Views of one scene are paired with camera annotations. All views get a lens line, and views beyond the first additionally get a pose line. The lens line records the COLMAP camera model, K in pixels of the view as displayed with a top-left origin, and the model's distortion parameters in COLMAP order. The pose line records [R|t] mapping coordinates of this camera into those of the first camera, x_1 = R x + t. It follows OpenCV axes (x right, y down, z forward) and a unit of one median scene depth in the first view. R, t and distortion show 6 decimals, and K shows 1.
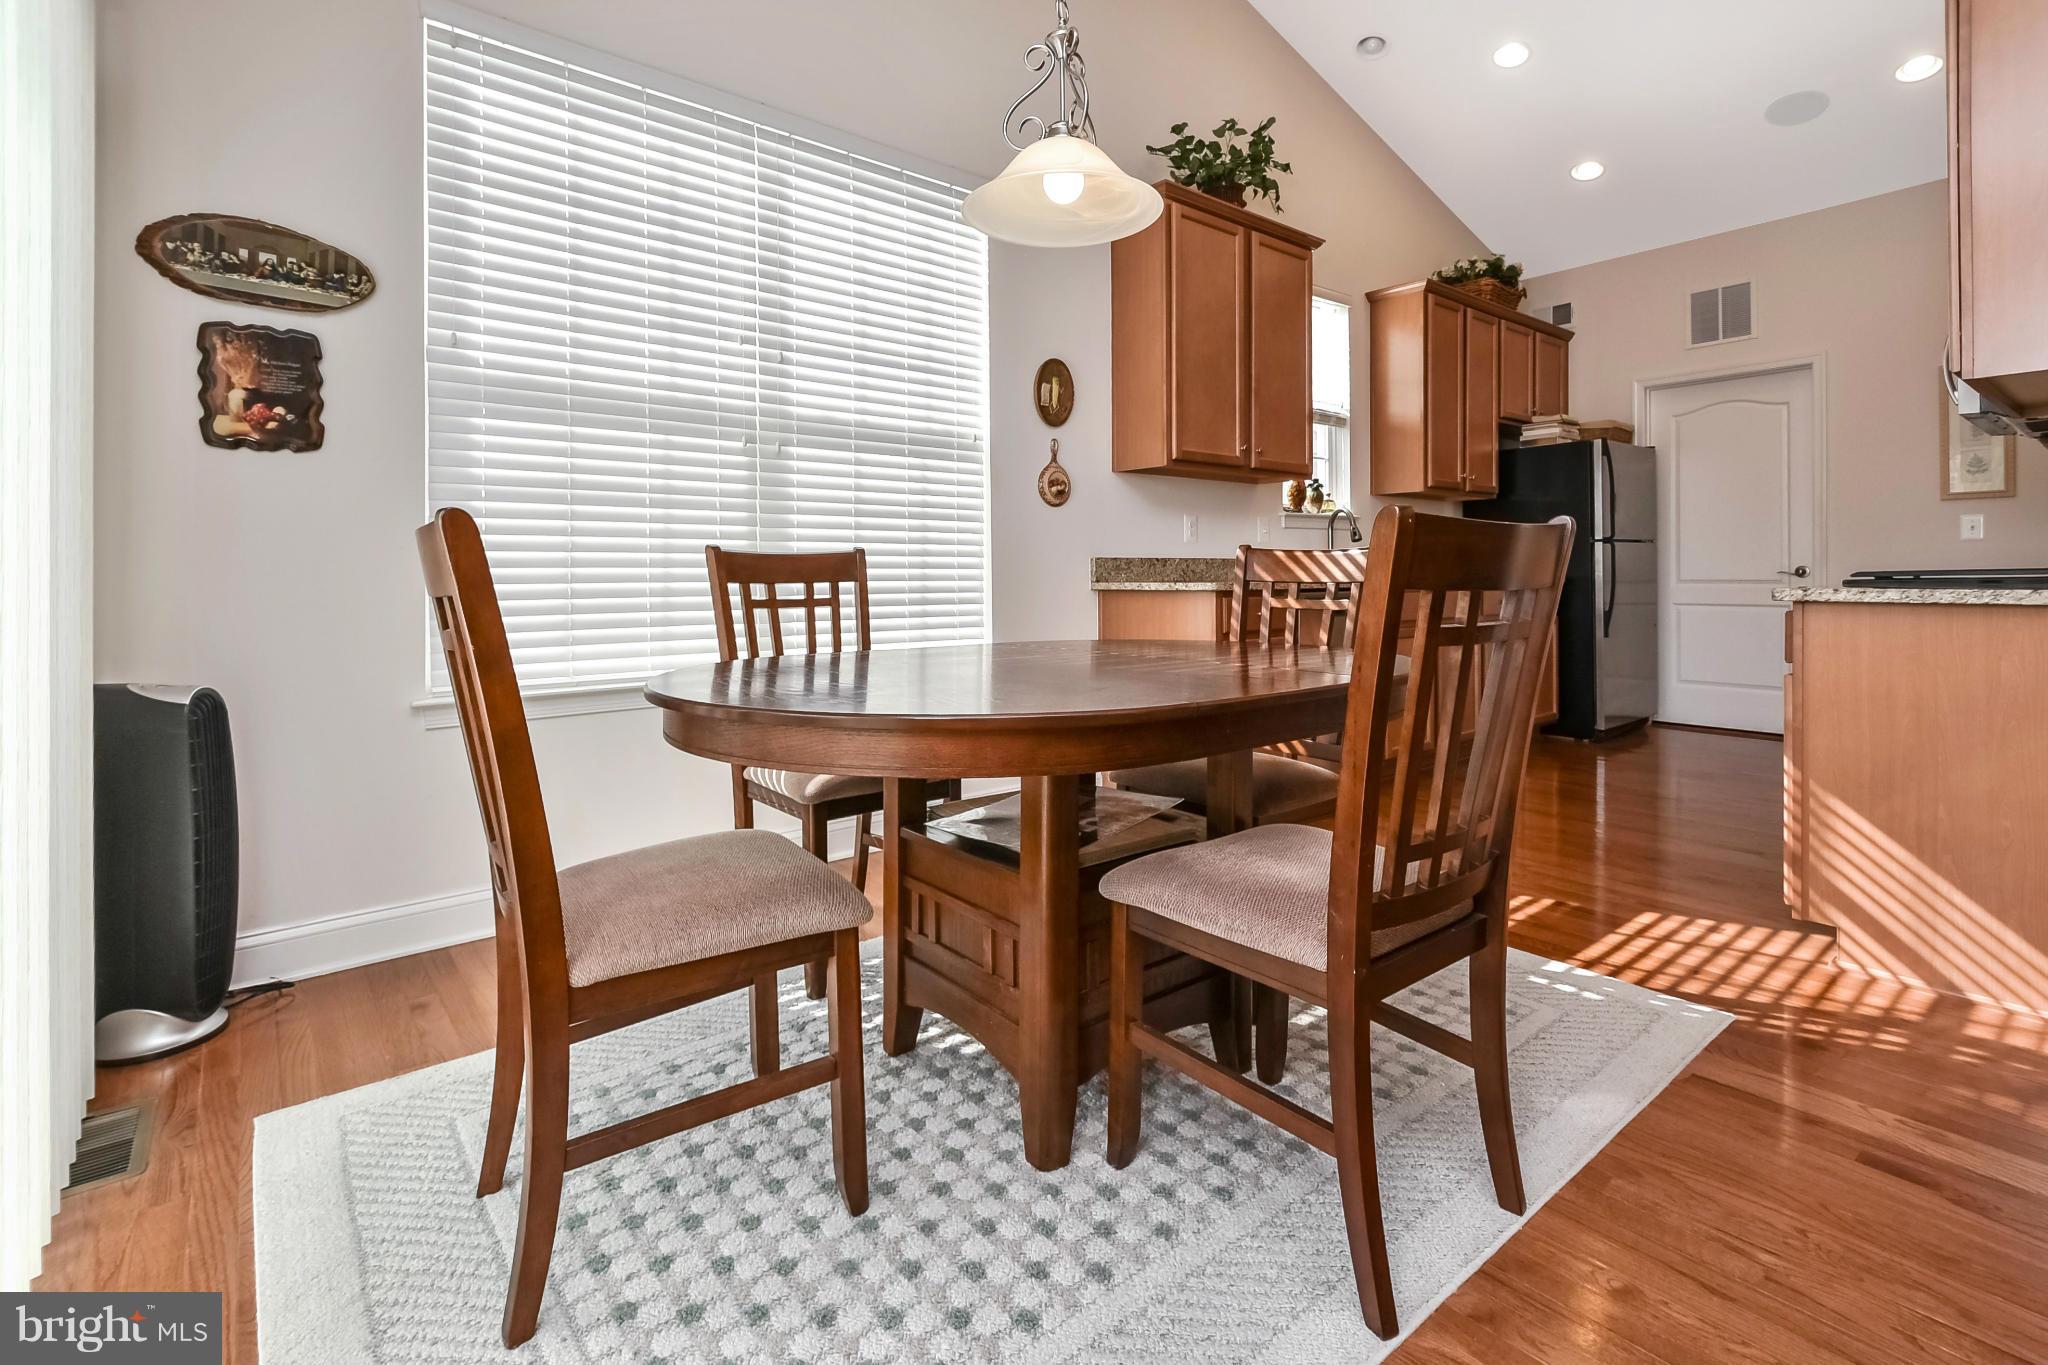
lens RADIAL K [[949.1, 0, 1033.7], [0, 949.1, 580.9], [0, 0, 1]] dist [-0.000896, -0.000231]
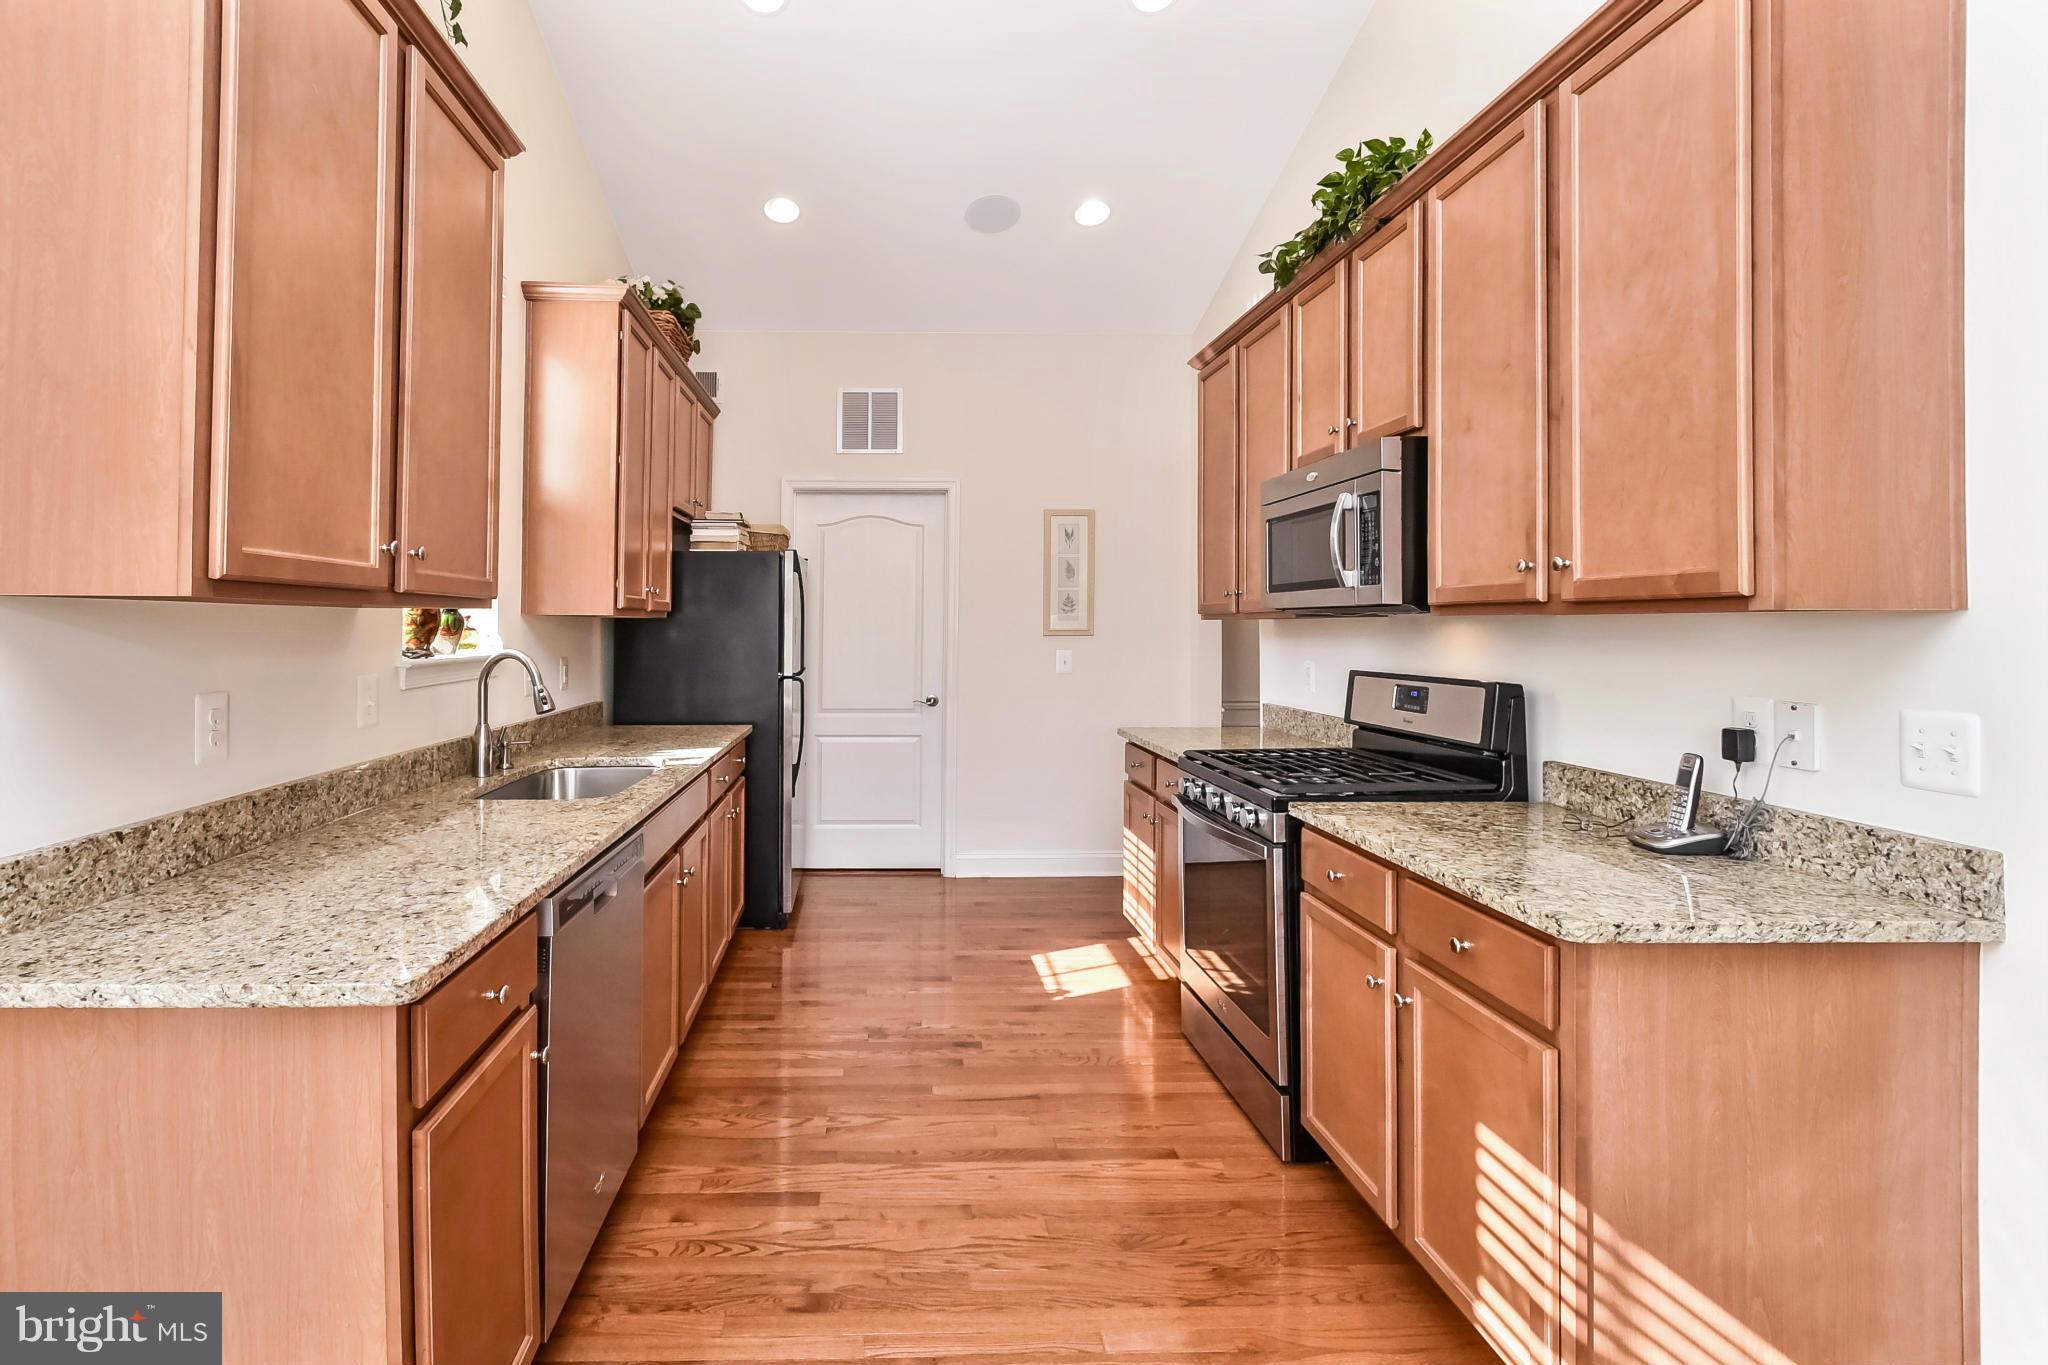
lens RADIAL K [[1032.3, 0, 1023.3], [0, 1032.3, 656.7], [0, 0, 1]] dist [-0.031205, -0.000286]
pose [[0.597381, 0.002385, 0.801954, 0.021575], [-0.000206, 0.999996, -0.002820, -0.062942], [-0.801958, 0.001519, 0.597379, 0.356693]]
